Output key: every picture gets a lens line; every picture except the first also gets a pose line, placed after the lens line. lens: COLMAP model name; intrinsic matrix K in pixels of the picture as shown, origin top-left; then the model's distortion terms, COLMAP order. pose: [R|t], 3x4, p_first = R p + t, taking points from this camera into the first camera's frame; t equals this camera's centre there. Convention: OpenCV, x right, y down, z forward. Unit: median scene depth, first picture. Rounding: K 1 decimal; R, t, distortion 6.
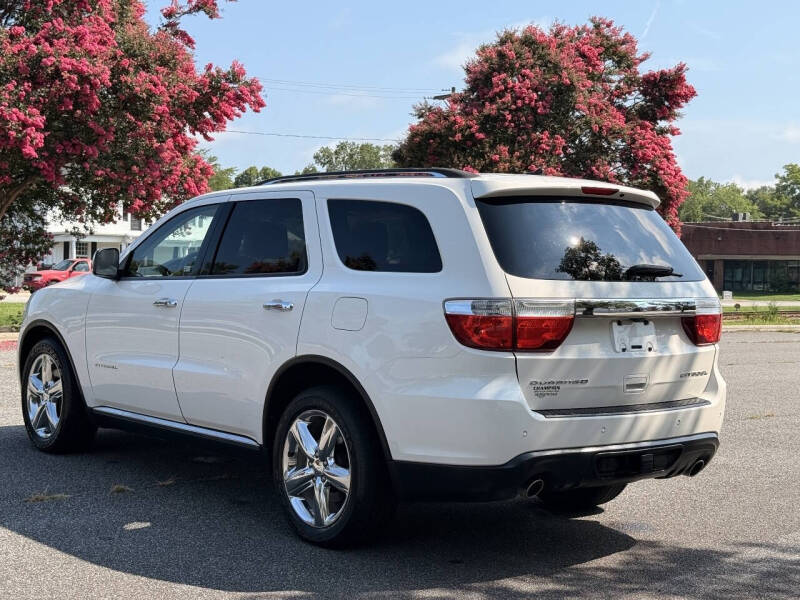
lens RADIAL K [[1298.5, 0, 408.7], [0, 1298.5, 300.6], [0, 0, 1]] dist [0.134596, 0.000000]
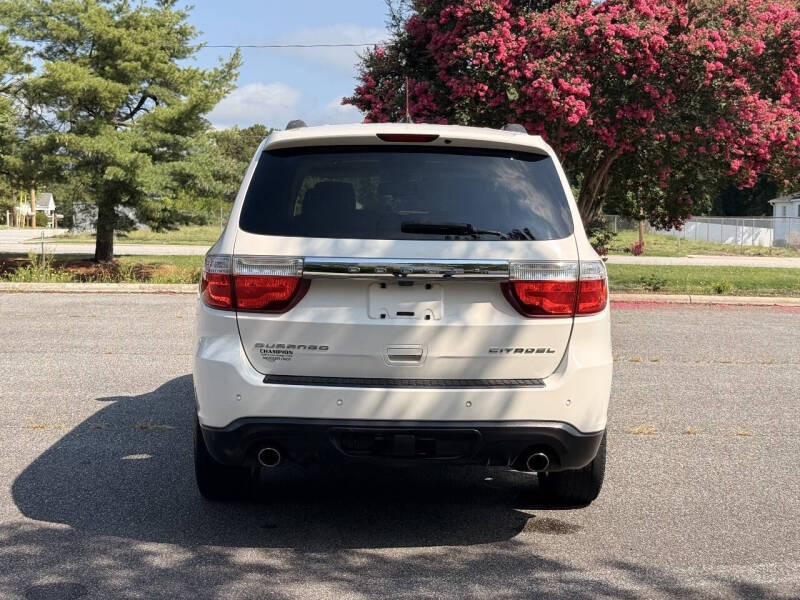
lens RADIAL K [[1298.5, 0, 399.9], [0, 1298.5, 298.0], [0, 0, 1]] dist [0.134596, 0.000000]
pose [[0.770341, 0.035431, -0.636647, 0.722702], [-0.021006, 0.999323, 0.030197, -0.001508], [0.637286, -0.009888, 0.770564, 0.315421]]
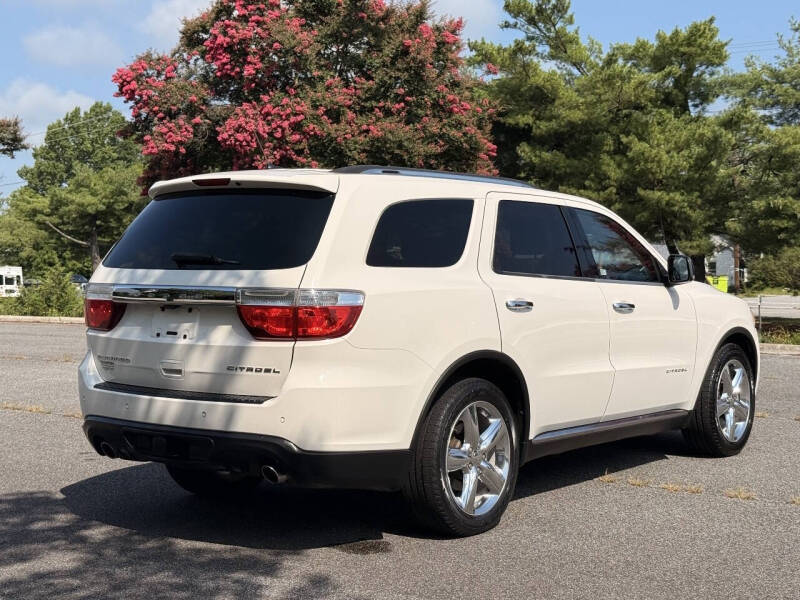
lens RADIAL K [[1298.5, 0, 396.8], [0, 1298.5, 302.0], [0, 0, 1]] dist [0.134596, 0.000000]
pose [[0.208867, 0.007789, -0.977913, 1.195914], [-0.036615, 0.999329, 0.000140, 0.004544], [0.977258, 0.035777, 0.209012, 0.945580]]
